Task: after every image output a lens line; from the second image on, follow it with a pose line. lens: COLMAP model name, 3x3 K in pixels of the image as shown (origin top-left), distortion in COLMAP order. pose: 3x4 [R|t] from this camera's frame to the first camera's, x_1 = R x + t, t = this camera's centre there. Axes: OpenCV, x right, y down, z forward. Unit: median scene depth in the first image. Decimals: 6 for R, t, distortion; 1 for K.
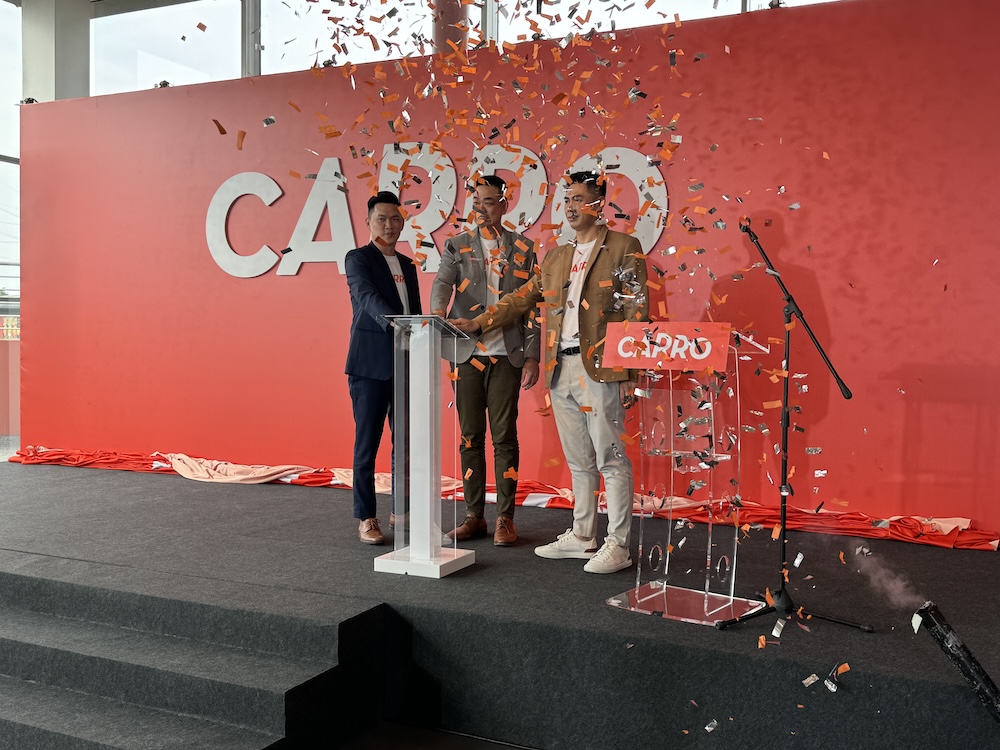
lens RADIAL K [[981.7, 0, 500.0], [0, 981.7, 375.0], [0, 0, 1]] dist [0.176102, -0.382852]
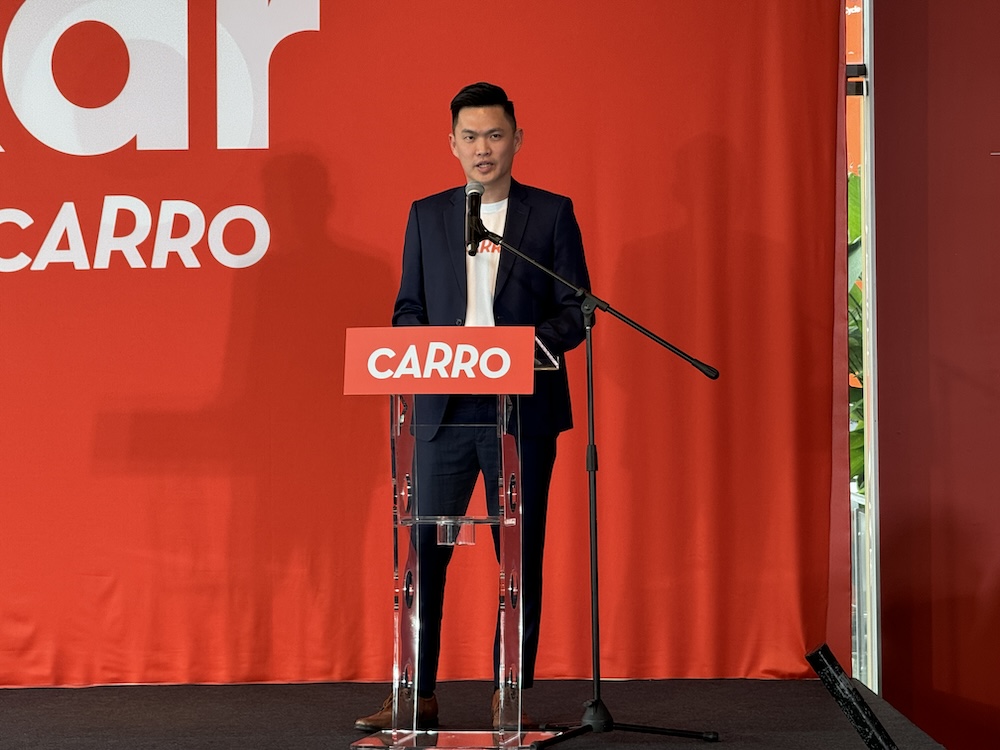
lens RADIAL K [[3675.0, 0, 504.0], [0, 3675.0, 331.2], [0, 0, 1]] dist [0.063709, -2.179180]
pose [[0.902782, -0.019016, 0.429678, -0.915777], [0.037778, 0.998667, -0.035176, 0.043179], [-0.428436, 0.047988, 0.902297, -1.373848]]
